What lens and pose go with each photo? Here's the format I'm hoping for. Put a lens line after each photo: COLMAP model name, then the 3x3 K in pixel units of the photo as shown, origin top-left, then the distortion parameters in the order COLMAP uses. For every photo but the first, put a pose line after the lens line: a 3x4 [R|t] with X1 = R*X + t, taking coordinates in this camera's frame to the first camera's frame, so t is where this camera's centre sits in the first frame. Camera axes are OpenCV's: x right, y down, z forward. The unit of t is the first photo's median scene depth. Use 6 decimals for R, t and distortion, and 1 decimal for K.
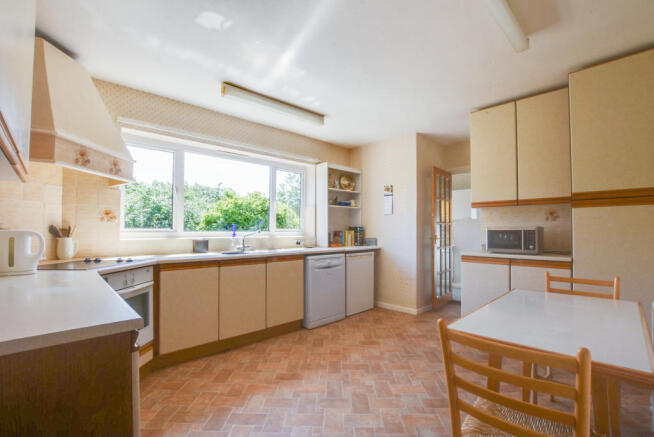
lens RADIAL K [[292.1, 0, 327.7], [0, 292.1, 226.3], [0, 0, 1]] dist [-0.000154, 0.000003]
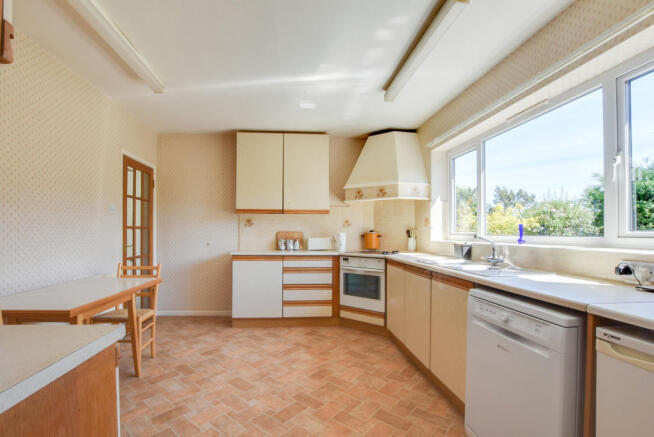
lens RADIAL K [[304.8, 0, 325.8], [0, 304.8, 233.0], [0, 0, 1]] dist [-0.000383, -0.000084]
pose [[-0.606004, -0.001550, -0.795460, 0.741419], [0.012592, 0.999854, -0.011541, 0.022756], [0.795362, -0.017011, -0.605896, 1.715840]]
